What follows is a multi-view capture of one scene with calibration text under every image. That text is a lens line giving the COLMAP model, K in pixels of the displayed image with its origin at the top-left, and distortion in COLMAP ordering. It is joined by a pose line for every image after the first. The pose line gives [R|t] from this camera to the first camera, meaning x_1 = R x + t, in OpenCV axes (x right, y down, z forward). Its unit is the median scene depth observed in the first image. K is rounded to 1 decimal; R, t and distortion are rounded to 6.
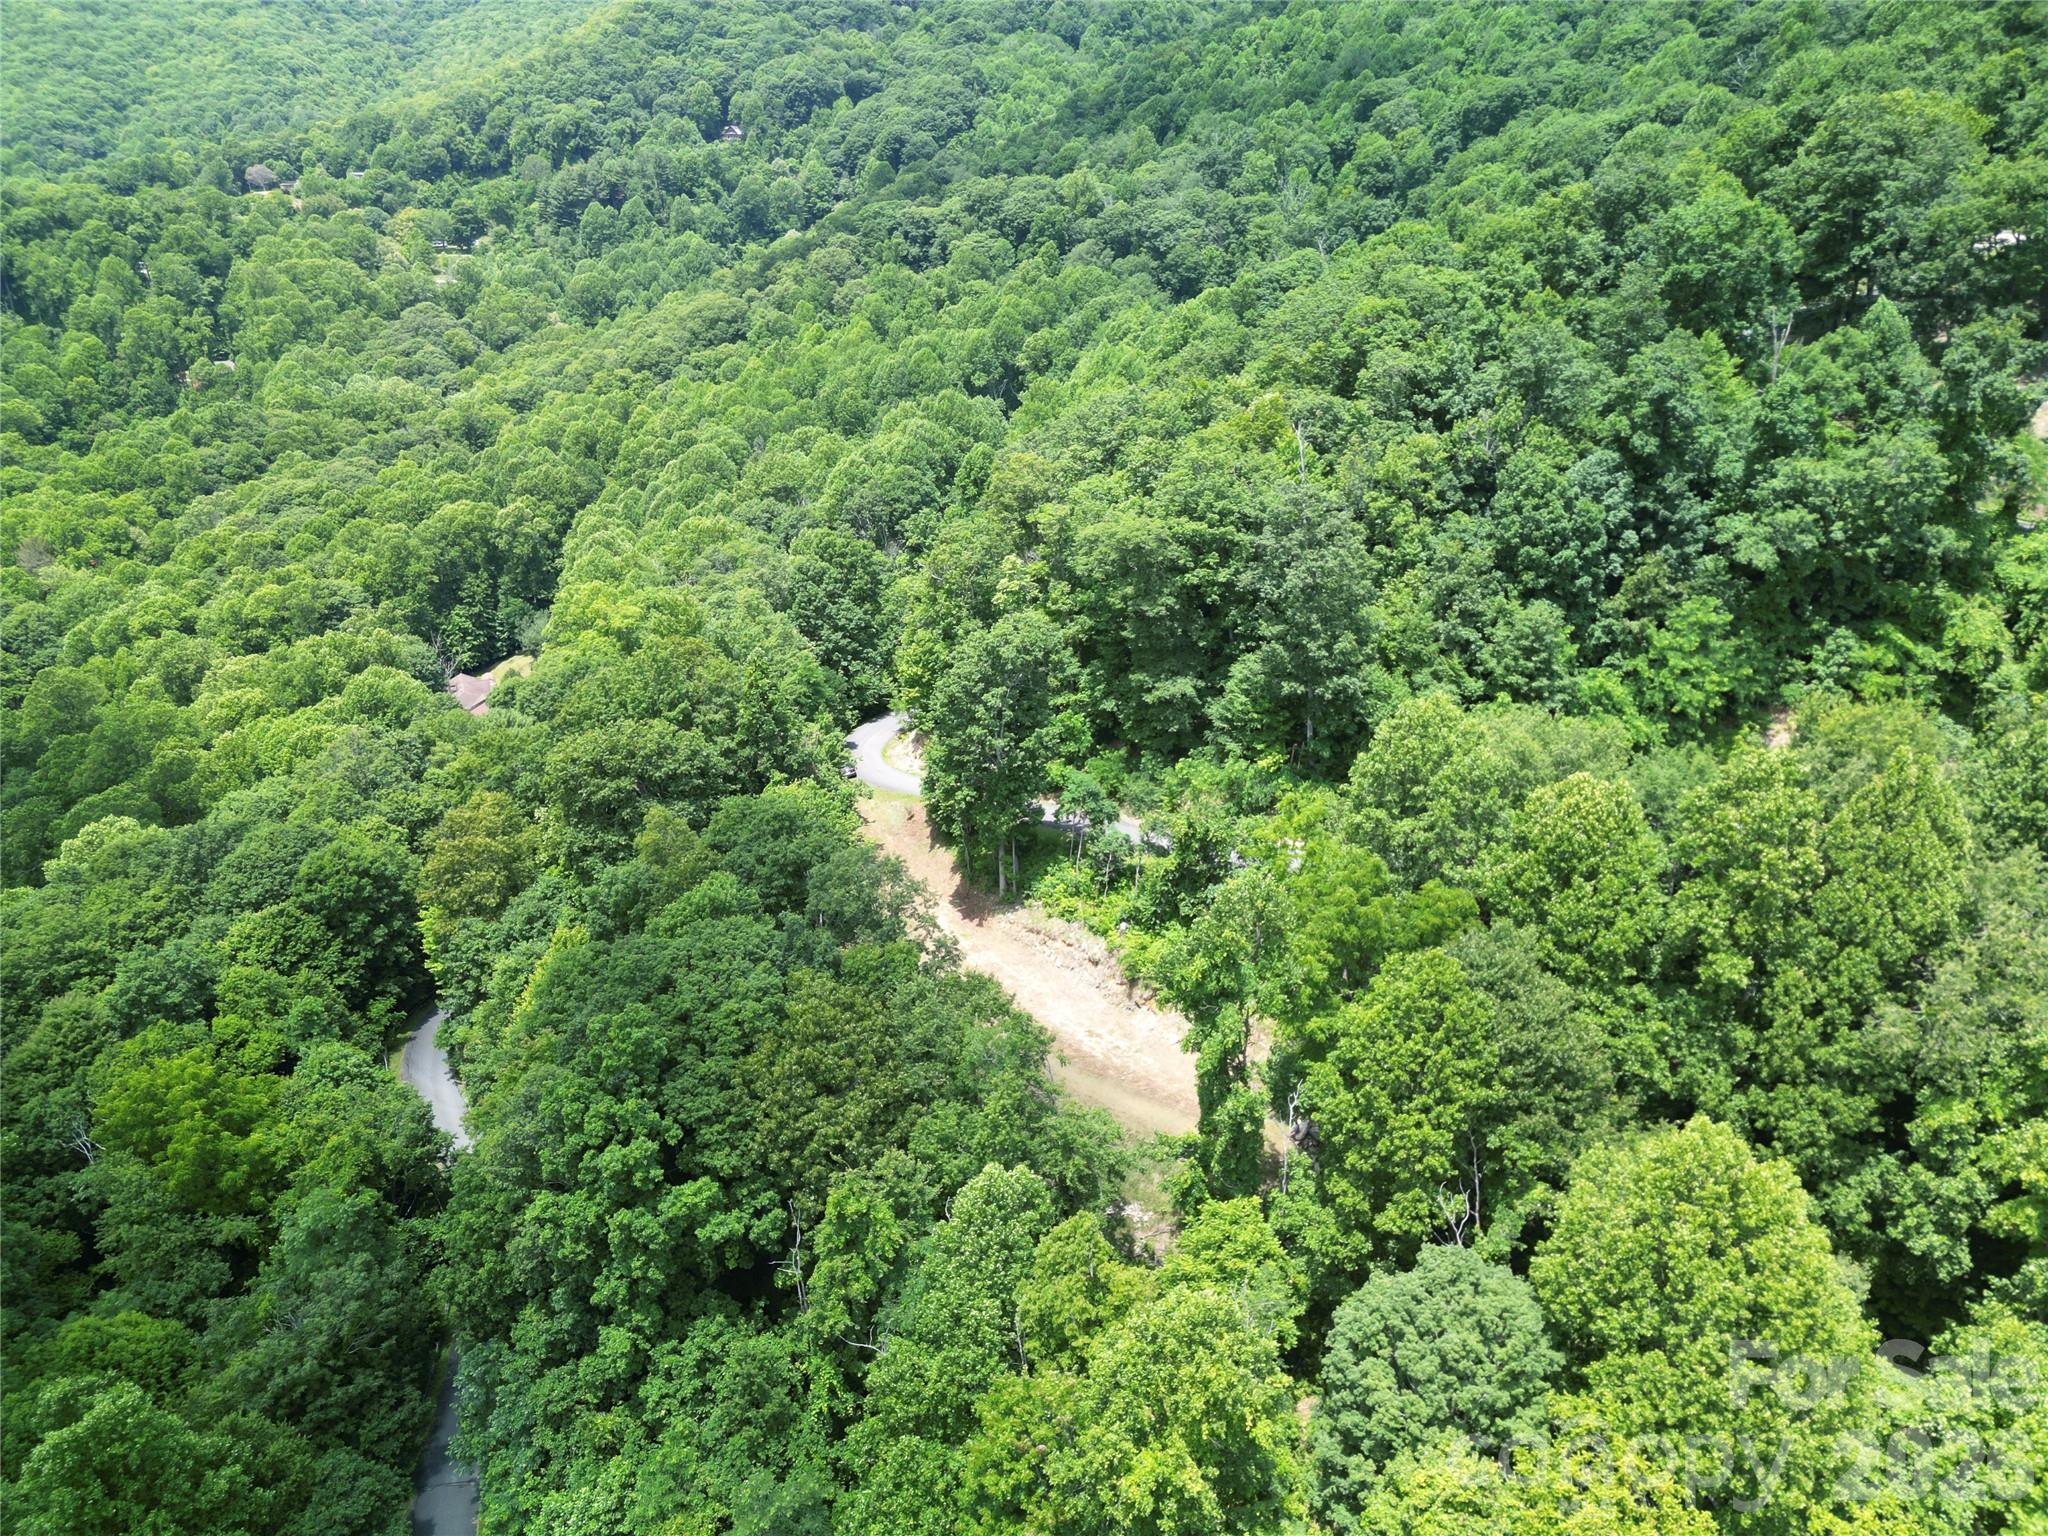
lens RADIAL K [[1564.7, 0, 1024.0], [0, 1564.7, 768.0], [0, 0, 1]] dist [0.115937, -0.101801]
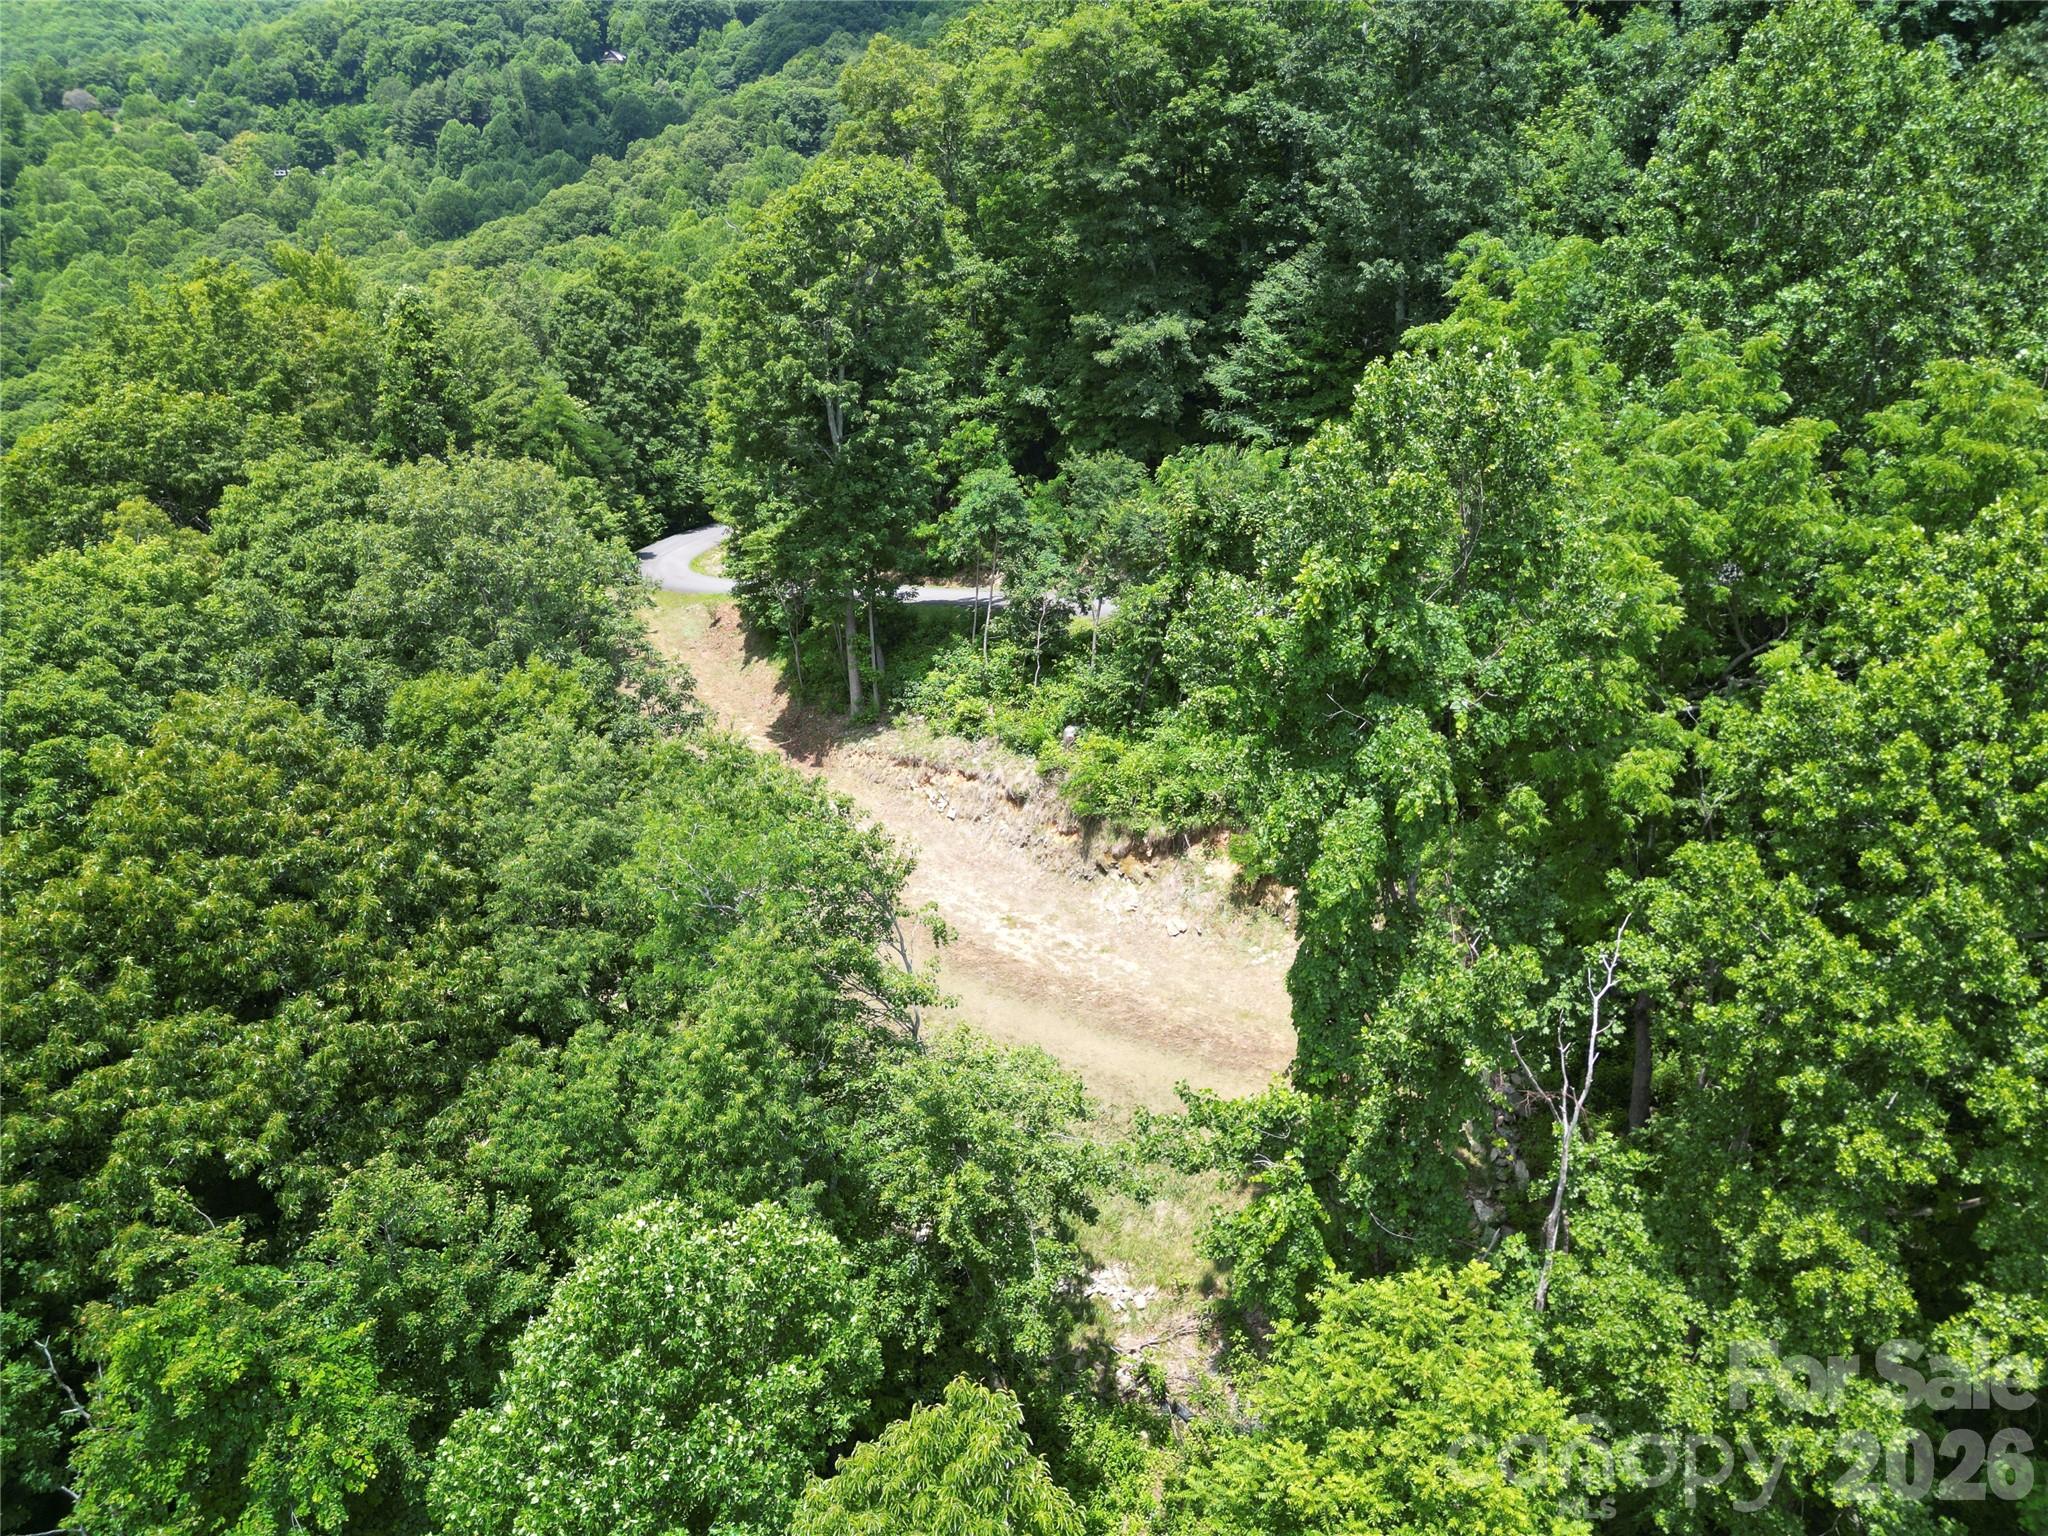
lens RADIAL K [[1493.0, 0, 1024.0], [0, 1493.0, 768.0], [0, 0, 1]] dist [0.072492, -0.037659]
pose [[0.998825, -0.019574, 0.044336, 0.023787], [0.020463, 0.999597, -0.019674, 0.117405], [-0.043933, 0.020558, 0.998823, 0.472526]]
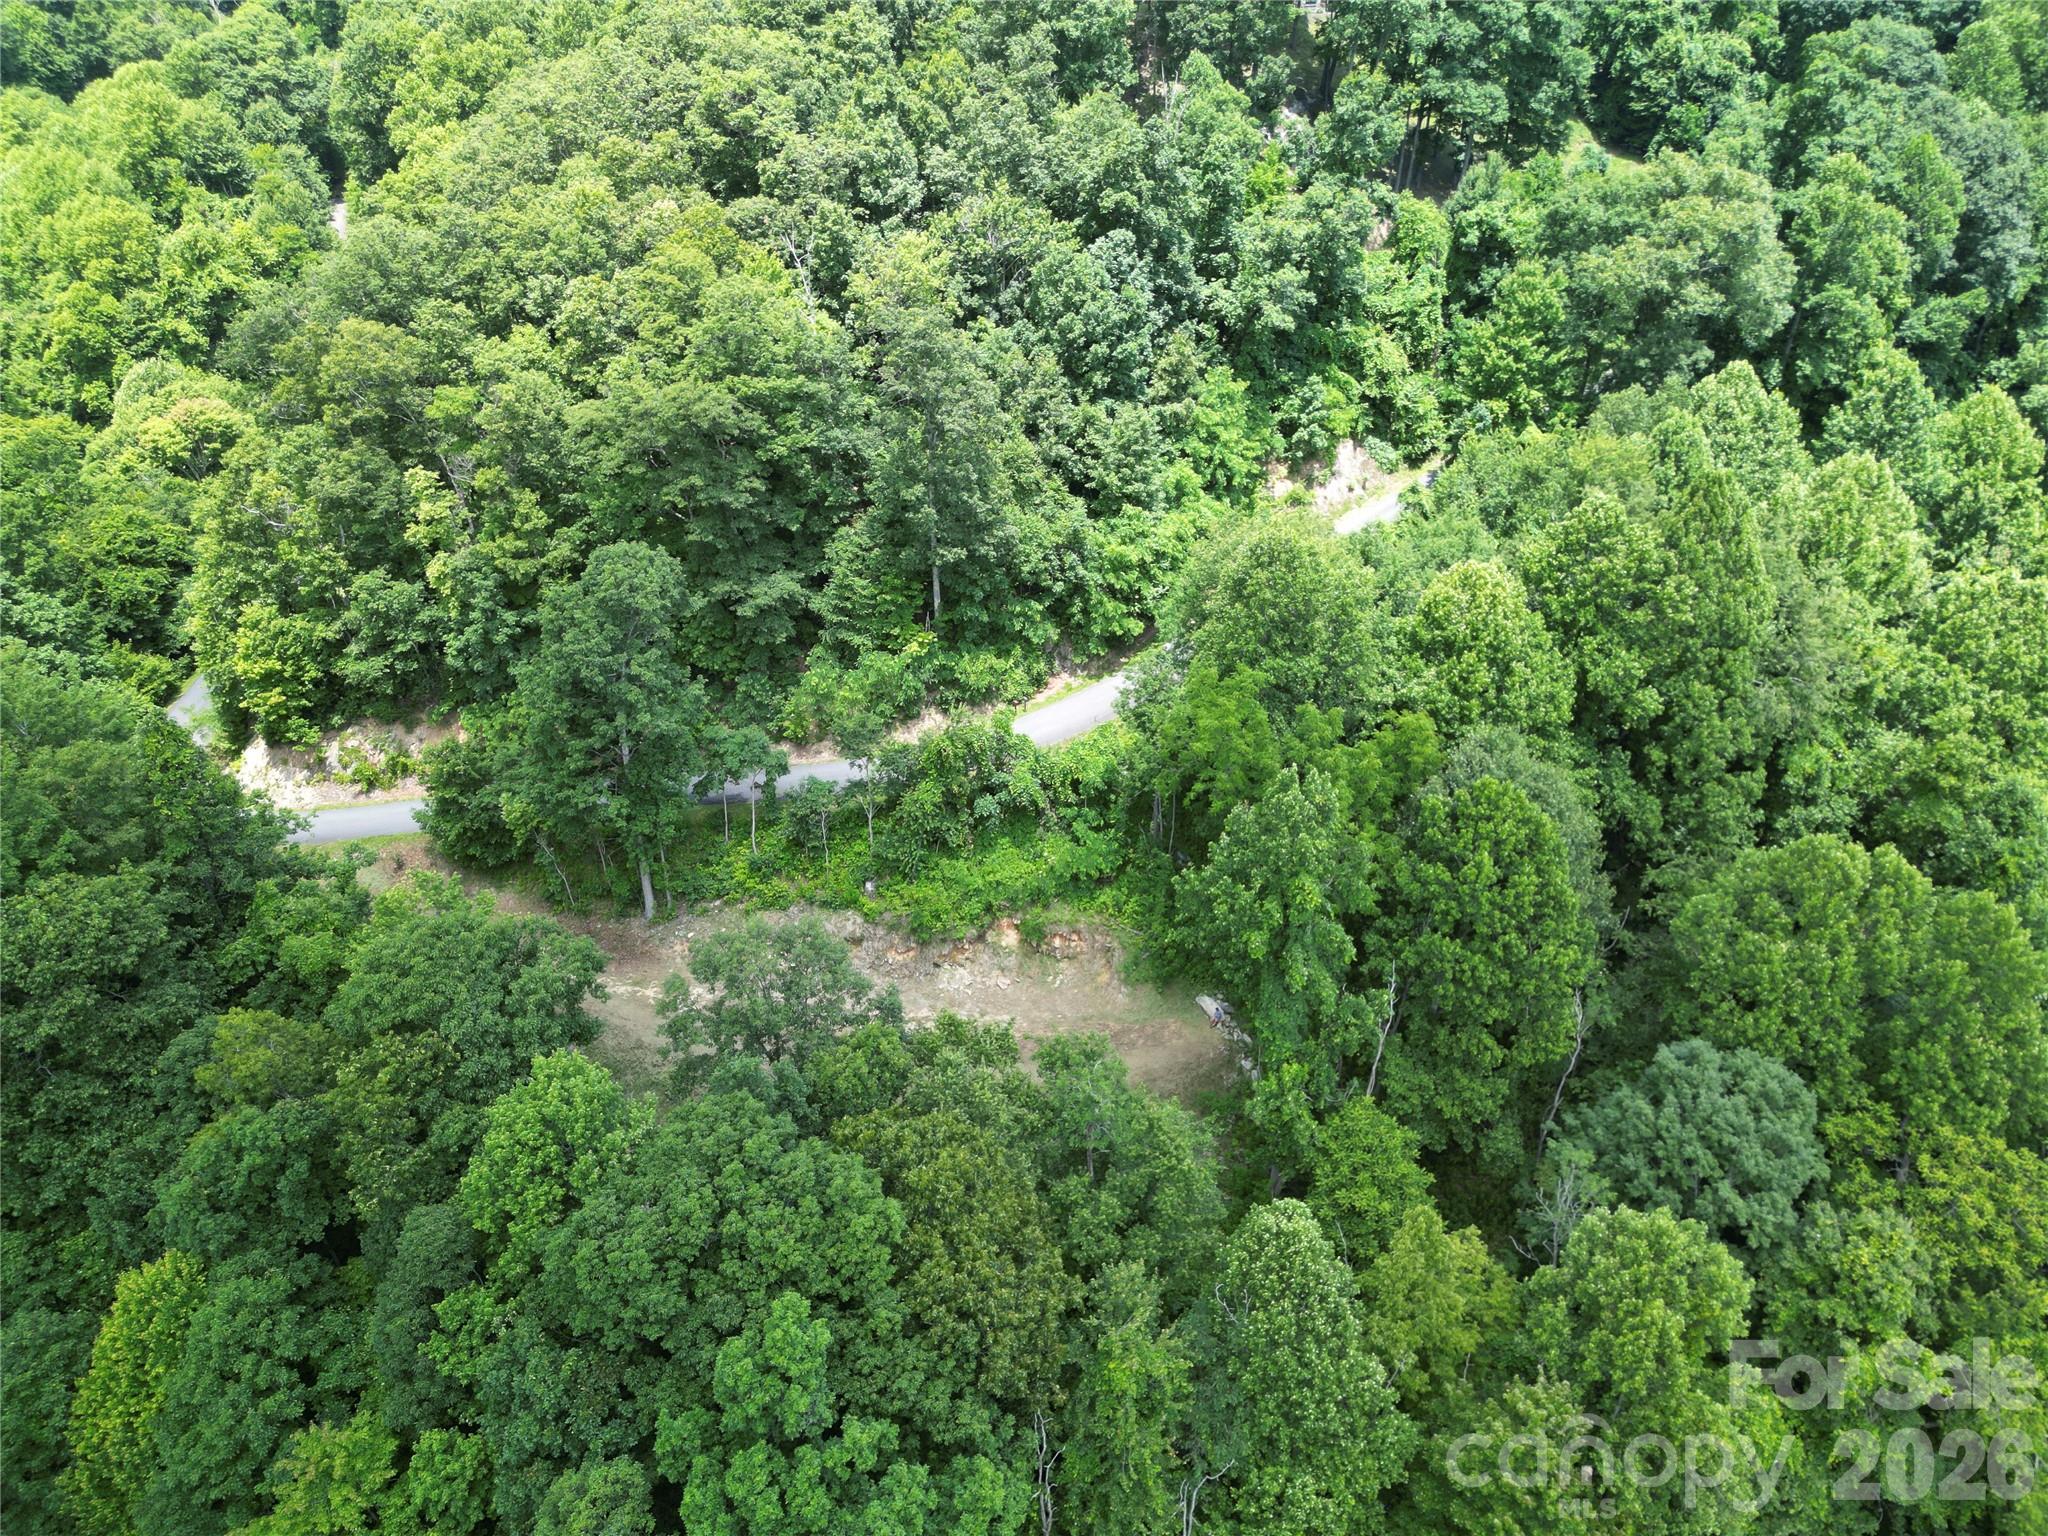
lens RADIAL K [[1493.0, 0, 1024.0], [0, 1493.0, 768.0], [0, 0, 1]] dist [0.072492, -0.037659]
pose [[0.697021, -0.341055, 0.630749, -0.336557], [0.243756, 0.939957, 0.238881, -0.119602], [-0.674348, -0.012756, 0.738303, 0.350228]]
